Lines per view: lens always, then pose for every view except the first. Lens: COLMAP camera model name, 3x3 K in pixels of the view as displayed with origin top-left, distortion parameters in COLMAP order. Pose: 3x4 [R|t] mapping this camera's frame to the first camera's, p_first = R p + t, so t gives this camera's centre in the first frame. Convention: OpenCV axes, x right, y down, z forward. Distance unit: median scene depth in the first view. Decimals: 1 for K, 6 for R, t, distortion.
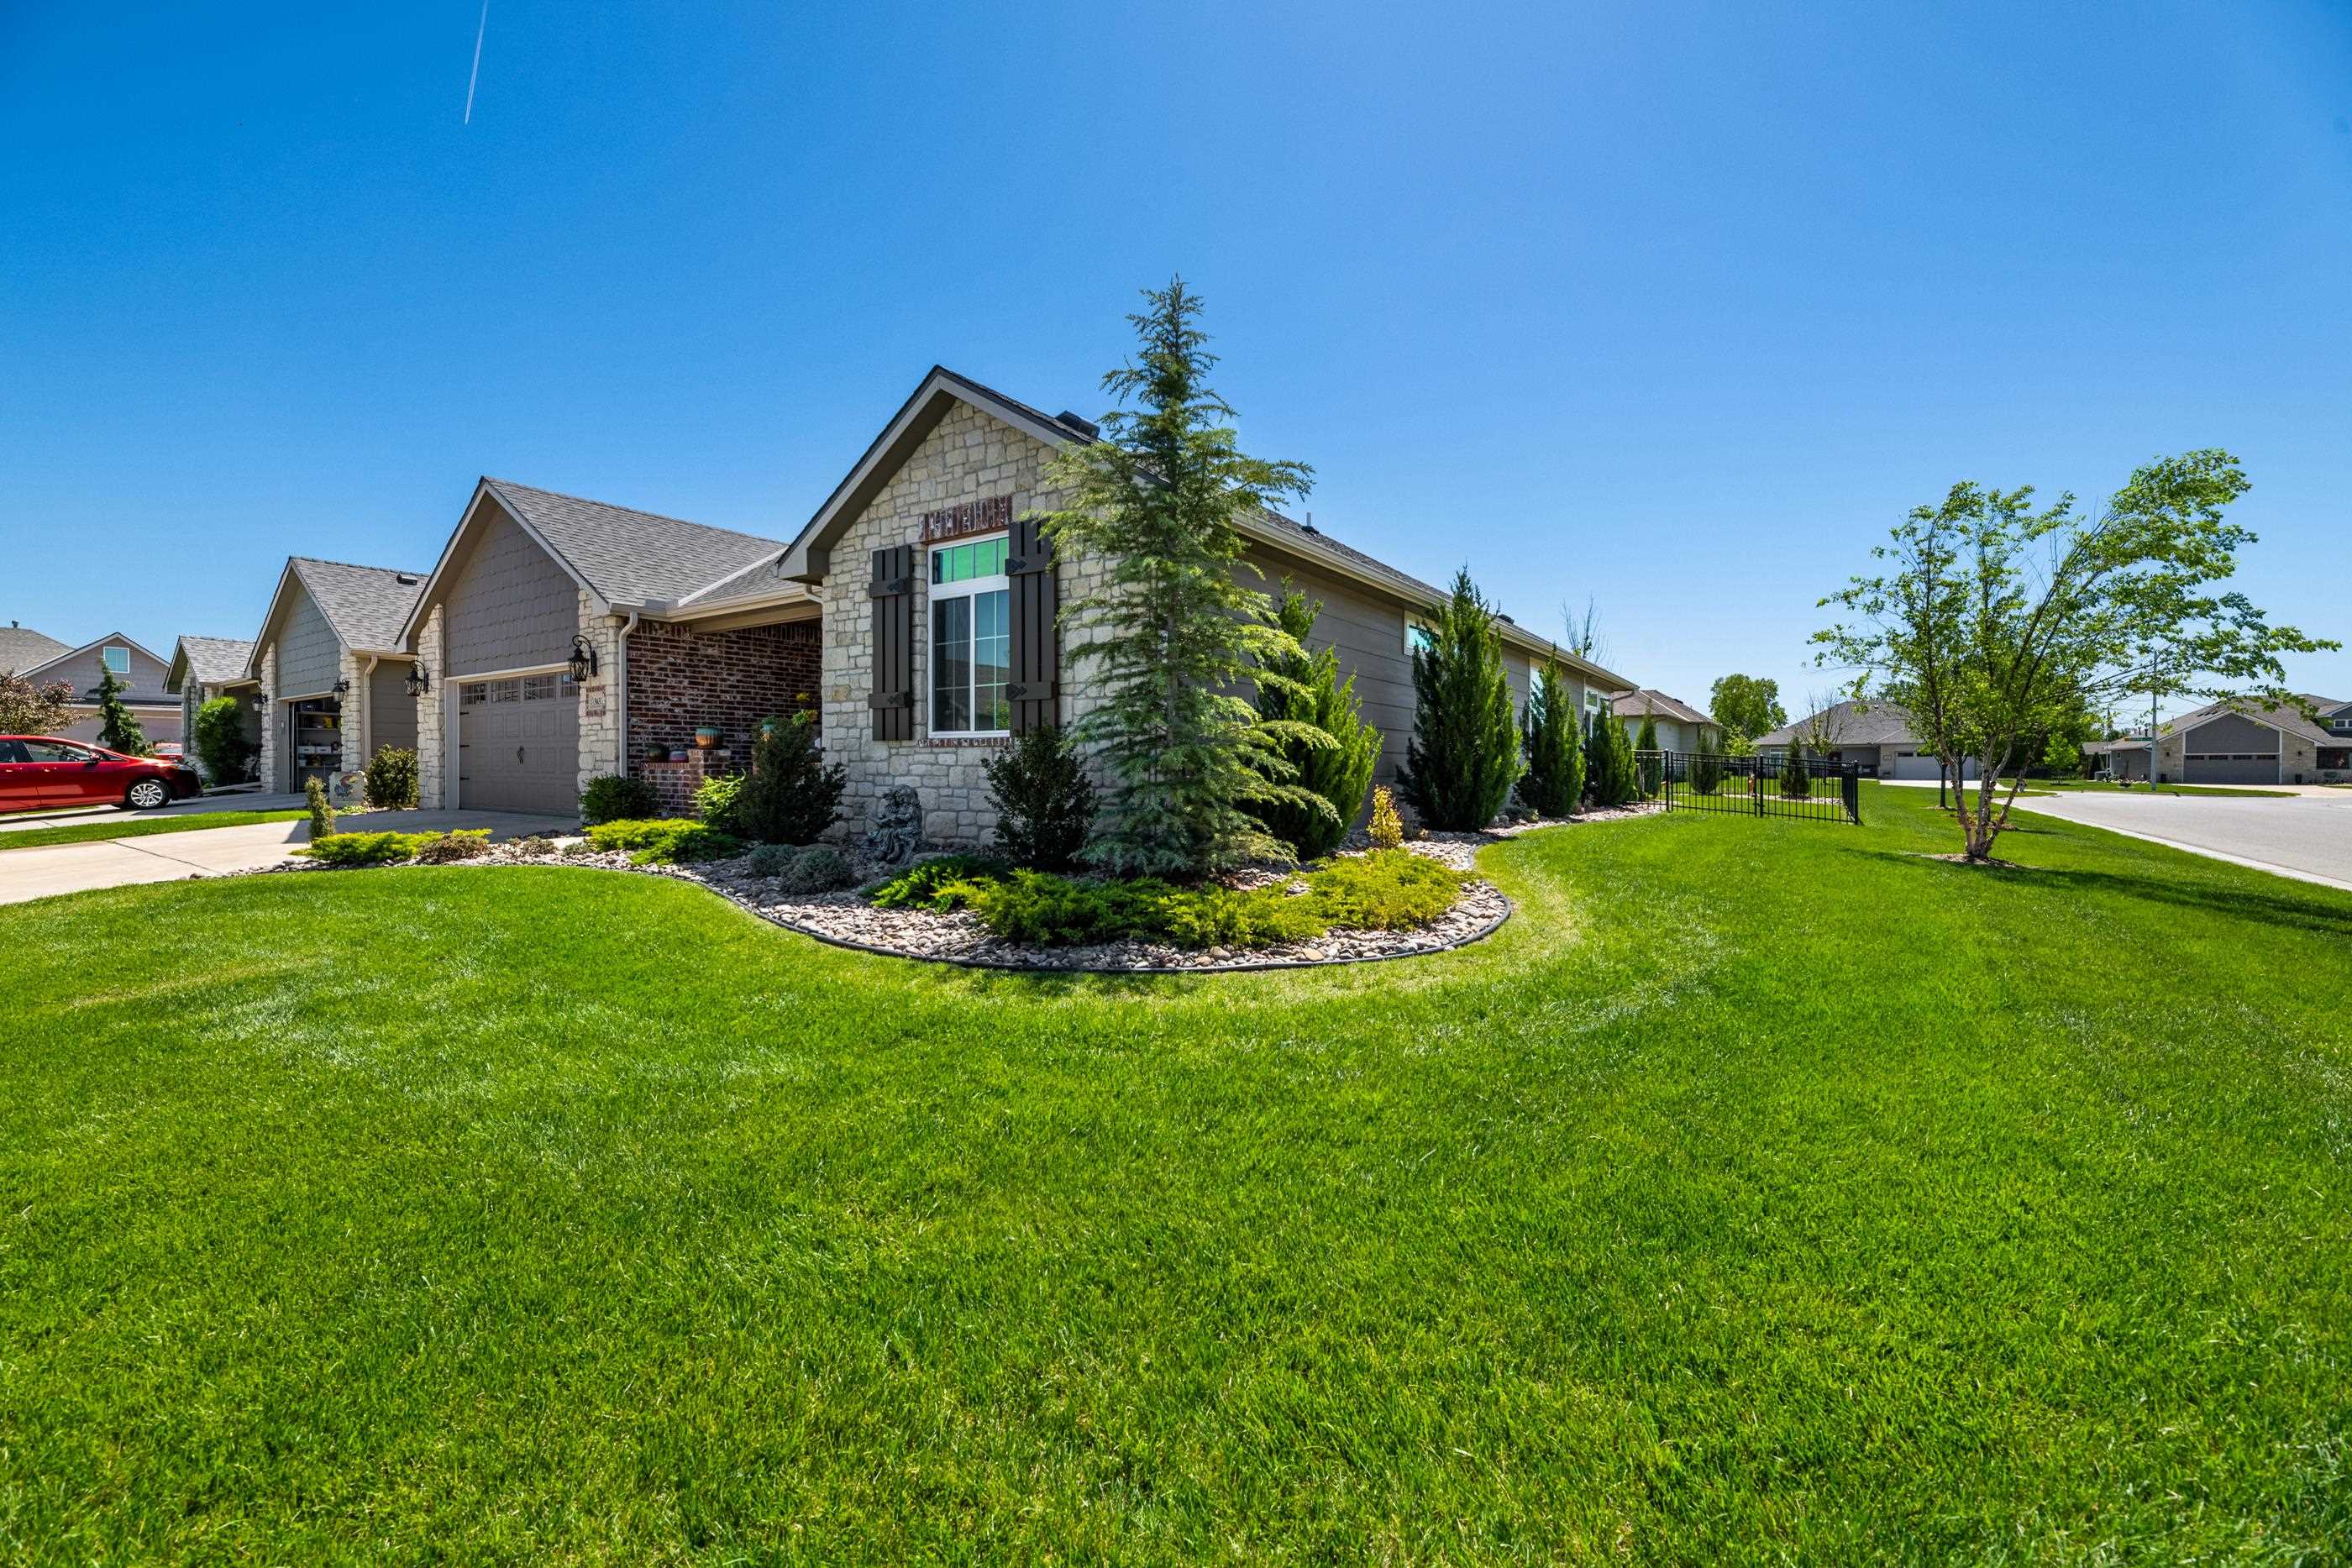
lens RADIAL K [[949.6, 0, 1193.7], [0, 949.6, 777.1], [0, 0, 1]] dist [-0.002437, -0.002163]
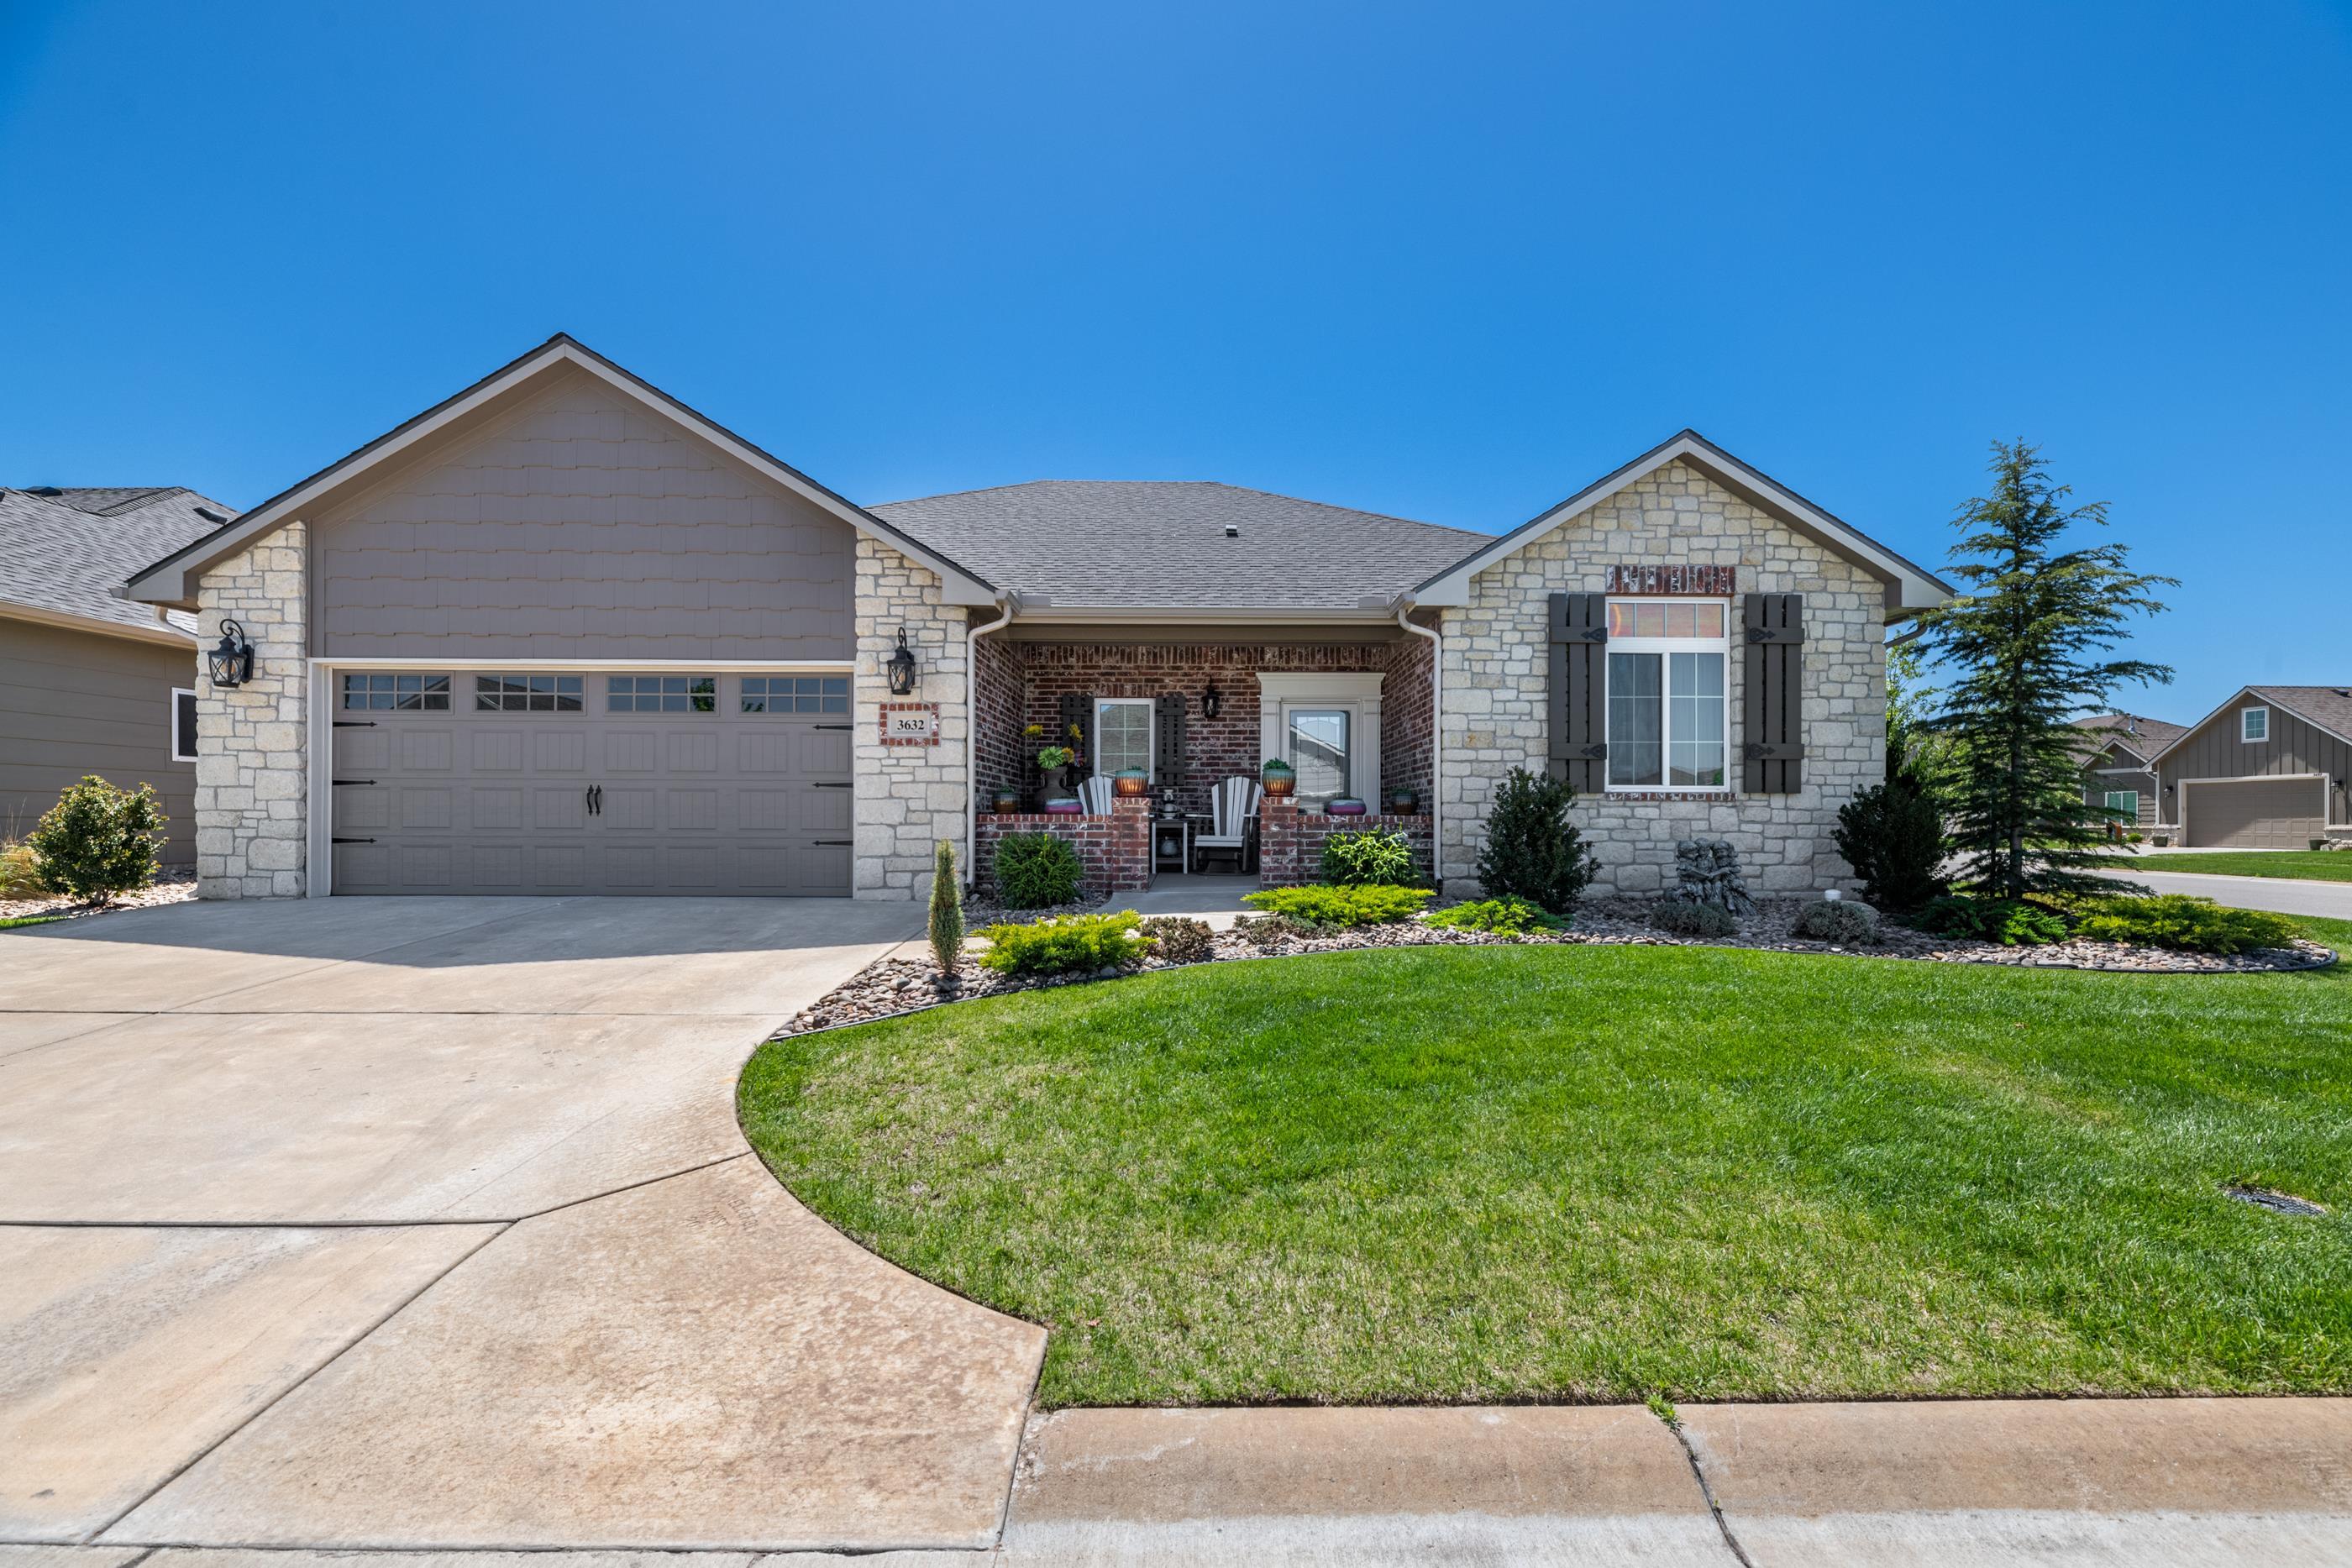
lens RADIAL K [[949.6, 0, 1187.7], [0, 949.6, 806.9], [0, 0, 1]] dist [-0.002437, -0.002163]
pose [[0.817862, 0.005018, 0.575392, -1.225315], [0.004852, 0.999866, -0.015616, -0.011779], [-0.575393, 0.015563, 0.817729, 0.453234]]
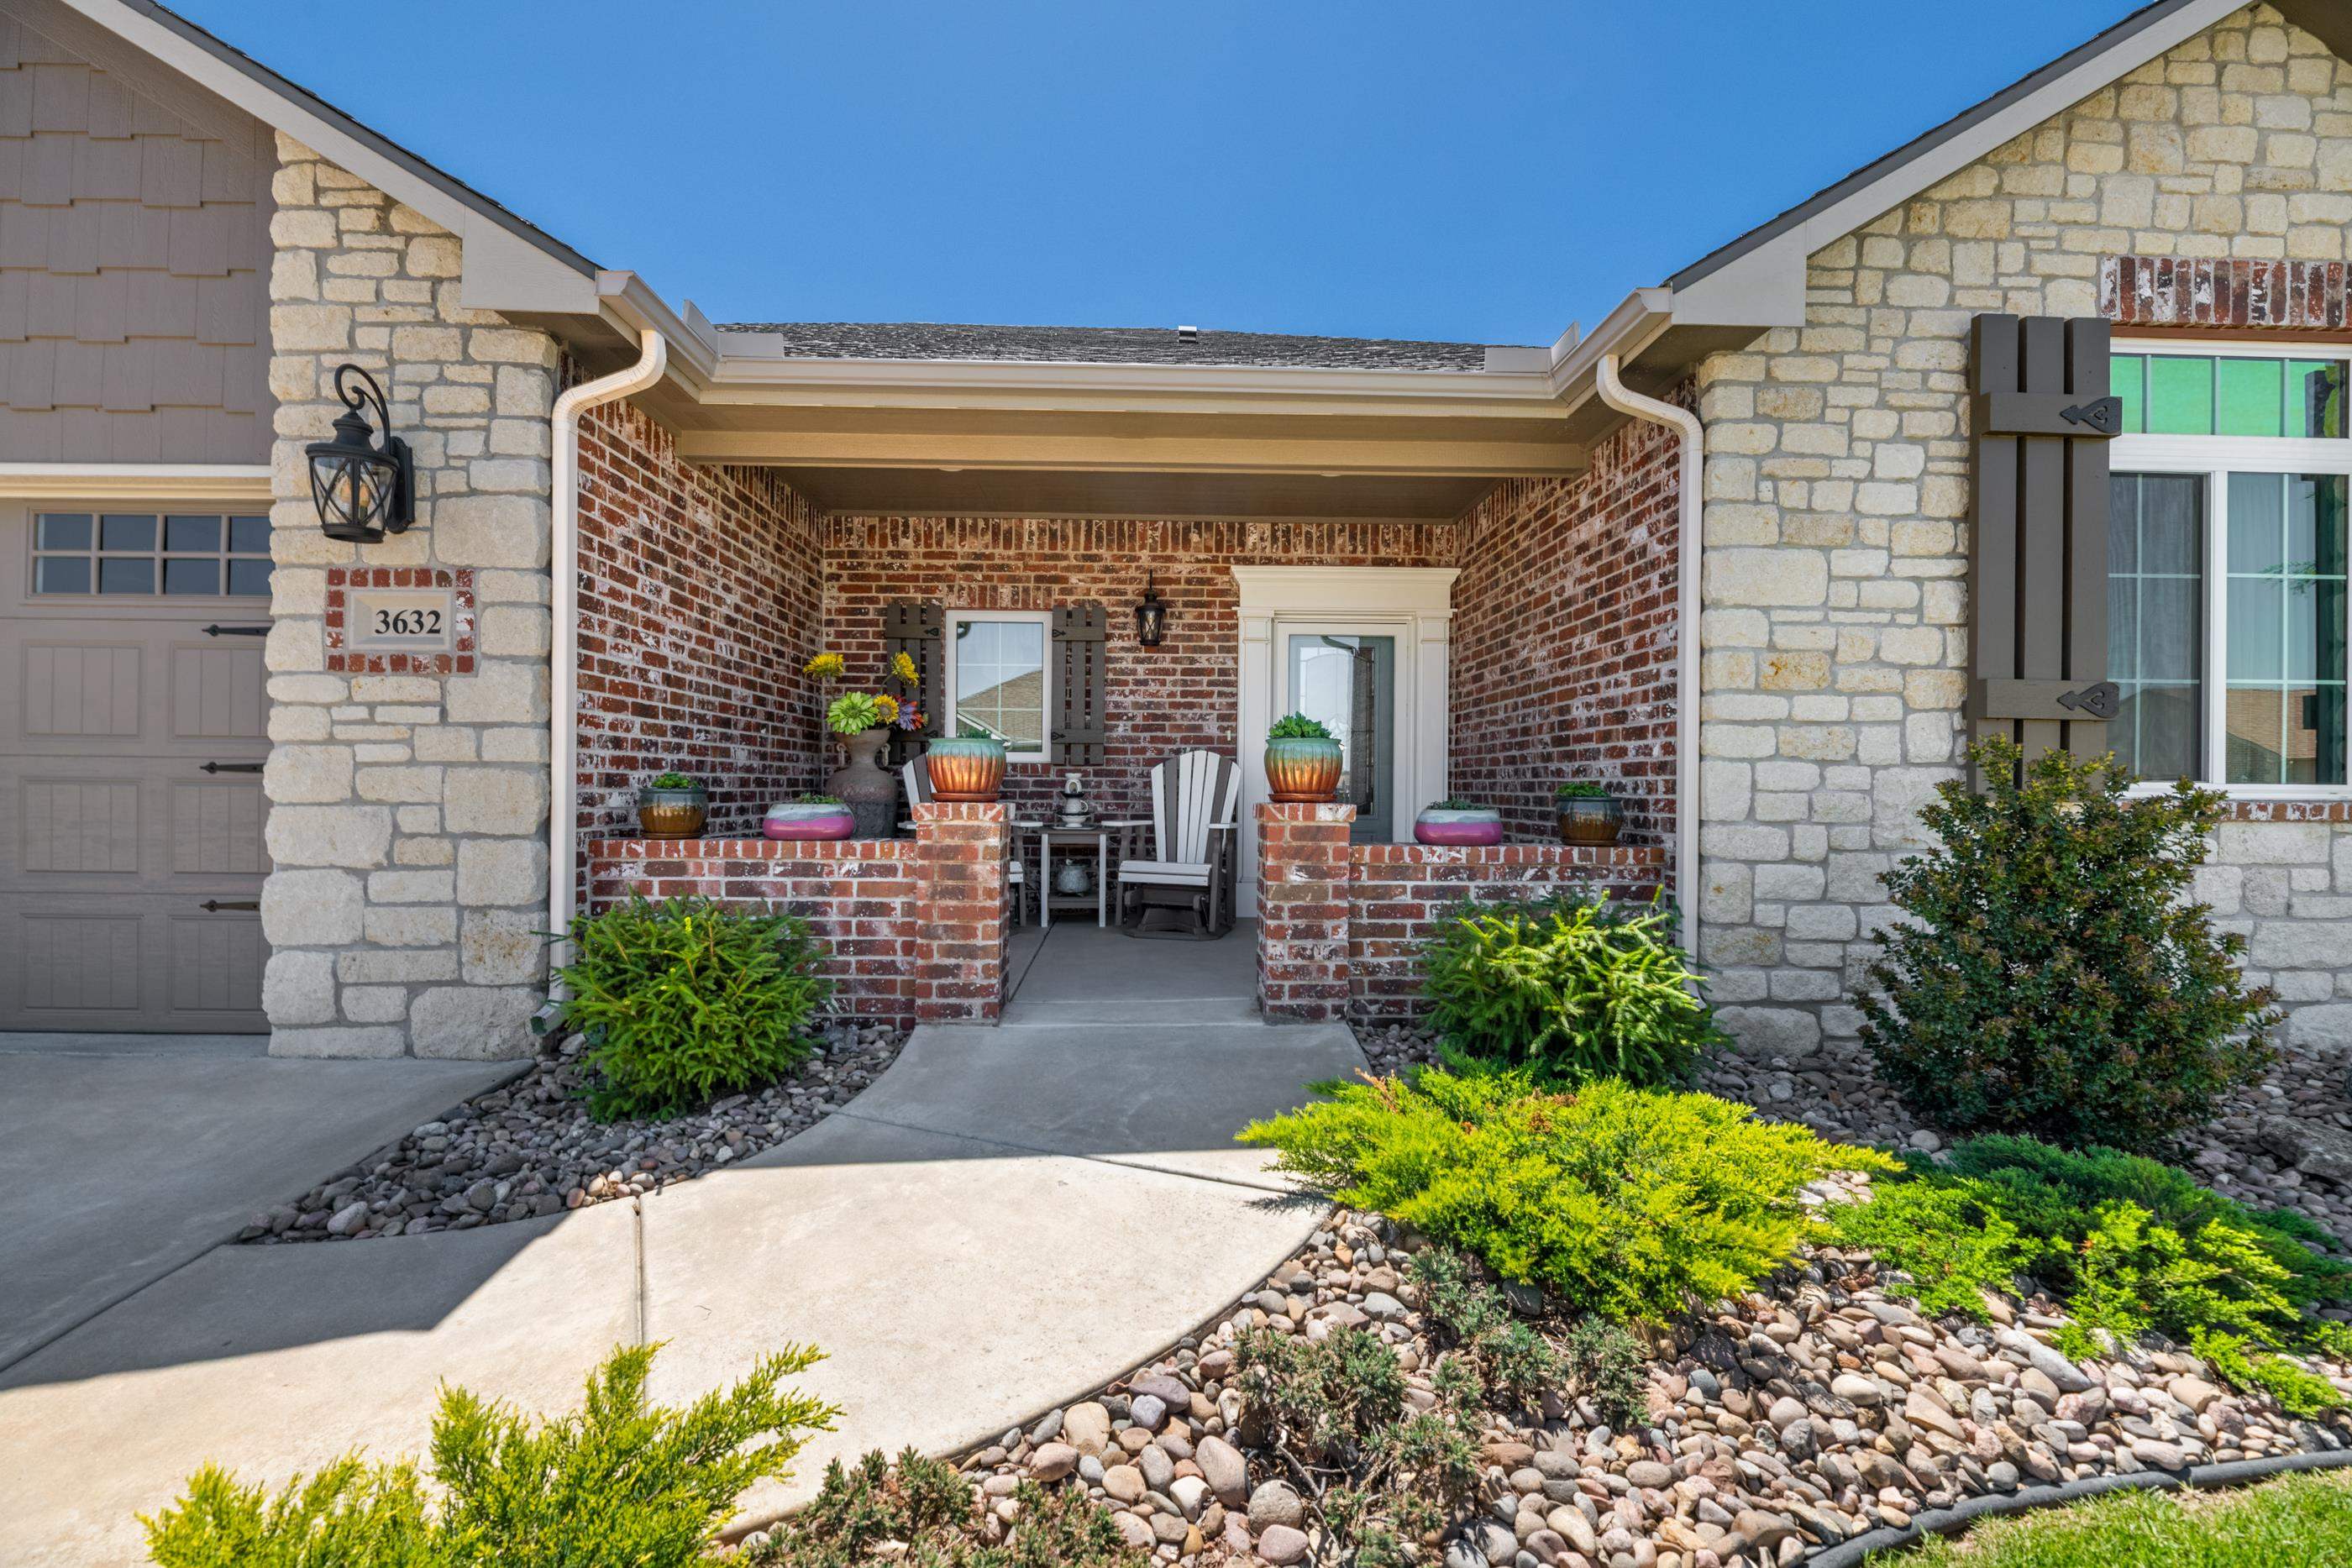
lens RADIAL K [[949.6, 0, 1133.2], [0, 949.6, 782.9], [0, 0, 1]] dist [-0.002437, -0.002163]
pose [[0.814817, 0.005571, 0.579691, -0.876399], [-0.002171, 0.999976, -0.006558, -0.044214], [-0.579714, 0.004085, 0.814810, 0.921526]]
